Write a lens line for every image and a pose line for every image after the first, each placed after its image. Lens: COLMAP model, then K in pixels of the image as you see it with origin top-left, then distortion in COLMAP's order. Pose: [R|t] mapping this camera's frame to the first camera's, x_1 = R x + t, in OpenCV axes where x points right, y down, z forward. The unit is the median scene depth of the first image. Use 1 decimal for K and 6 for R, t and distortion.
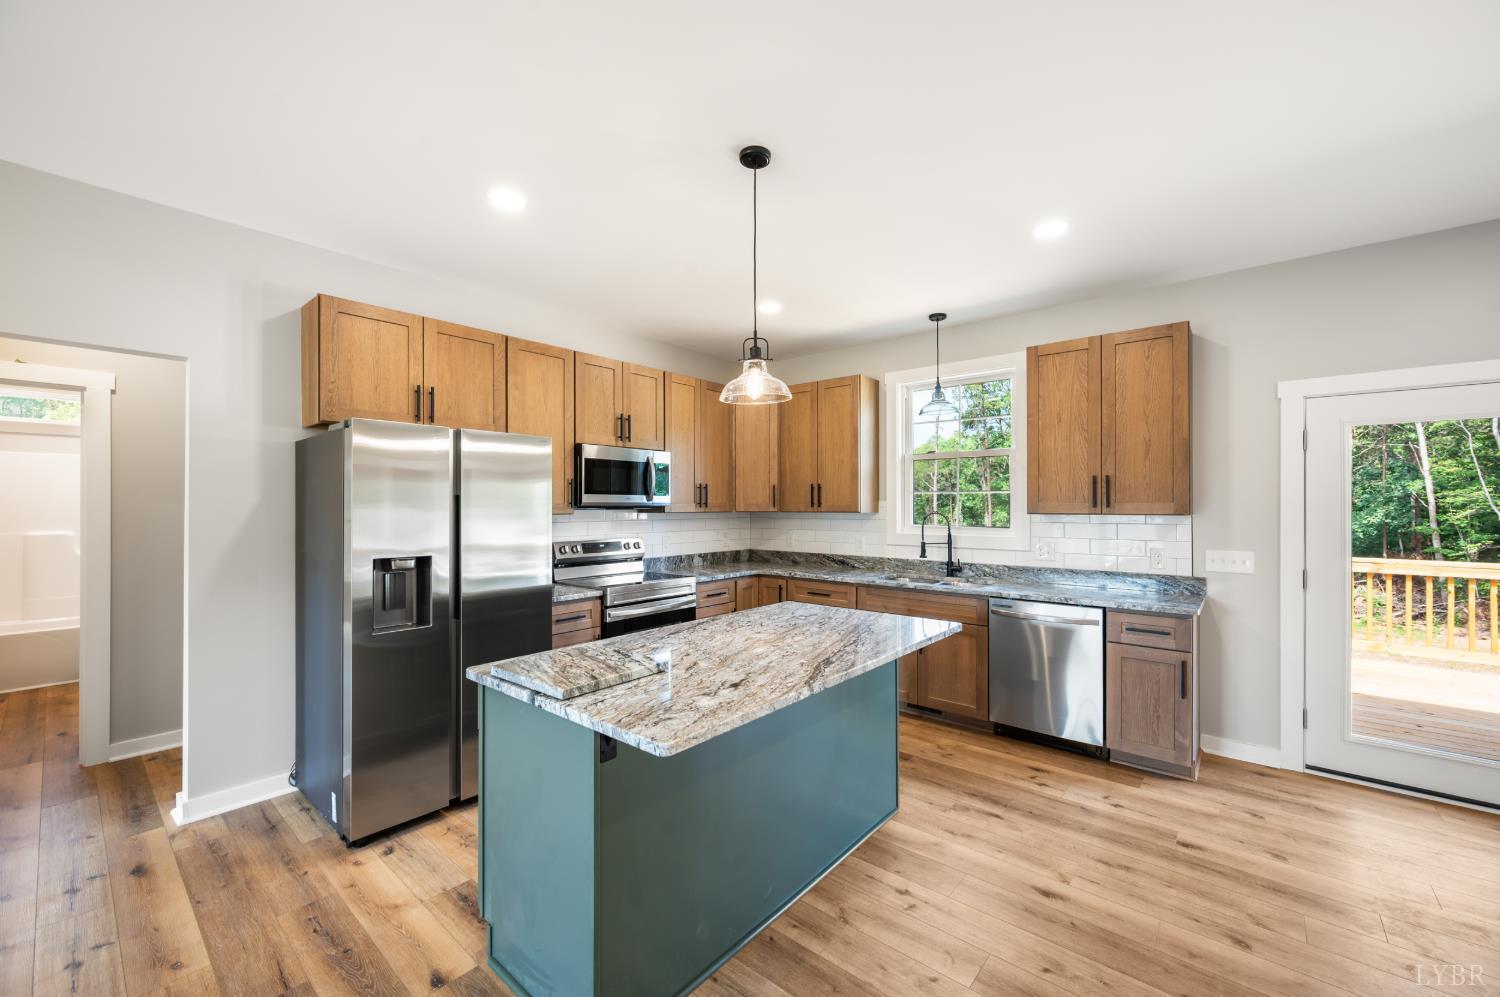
lens RADIAL K [[590.2, 0, 751.0], [0, 590.2, 499.2], [0, 0, 1]] dist [0.000954, 0.000238]
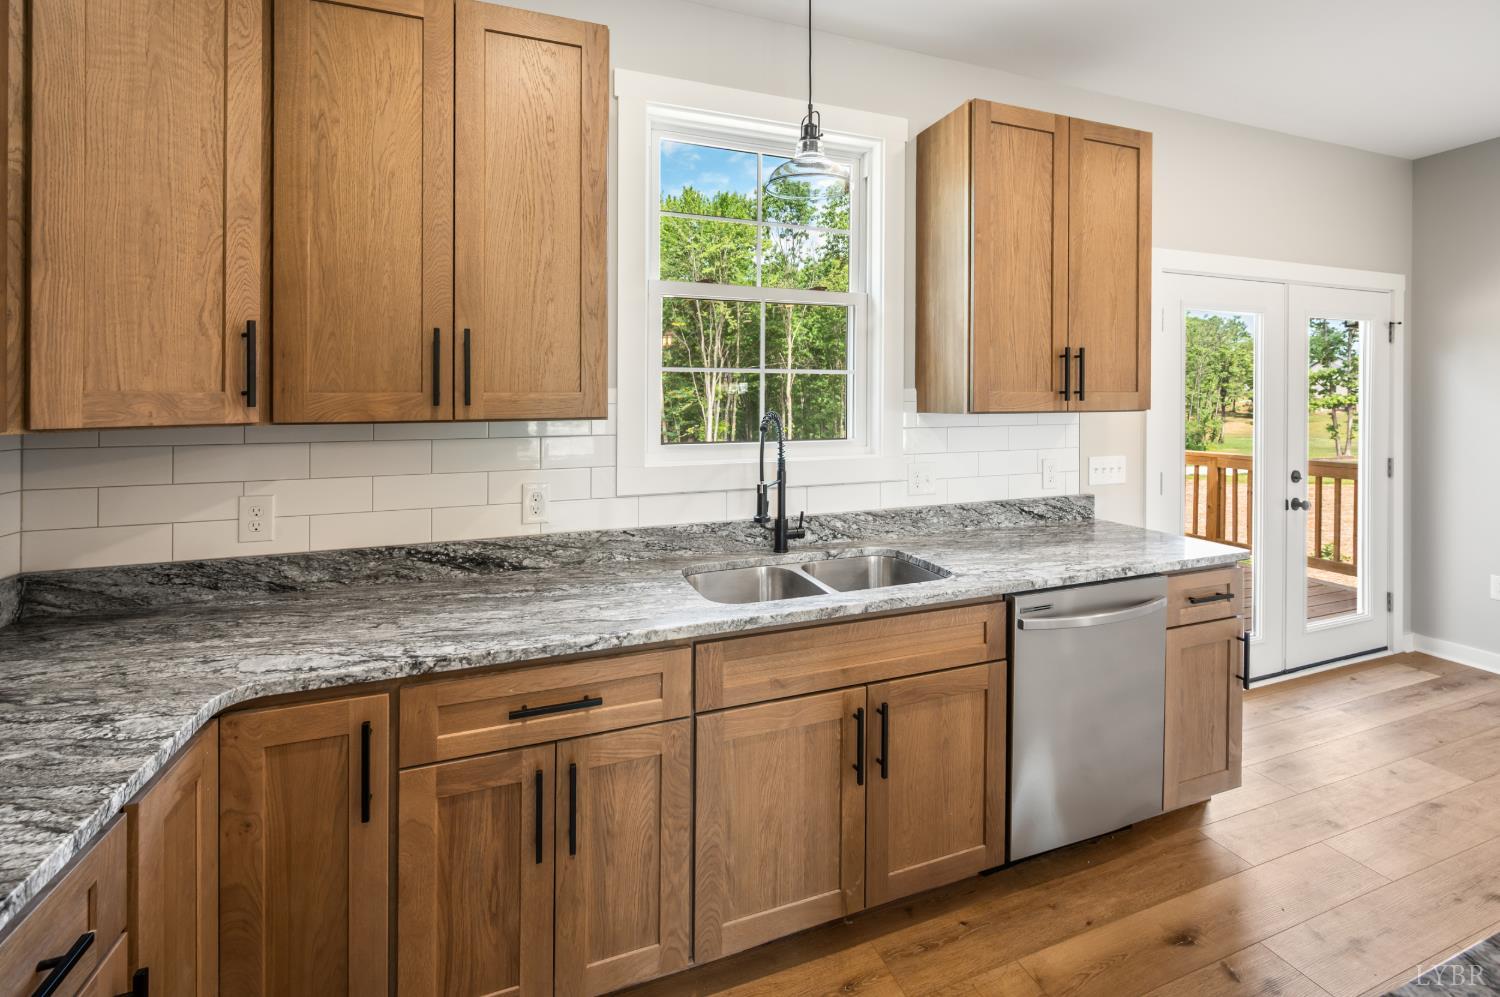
lens RADIAL K [[590.2, 0, 720.5], [0, 590.2, 409.9], [0, 0, 1]] dist [0.000954, 0.000238]
pose [[0.511416, -0.005676, 0.859314, -0.092776], [0.002453, 0.999984, 0.005145, 0.016004], [-0.859330, -0.000523, 0.511422, 0.812481]]
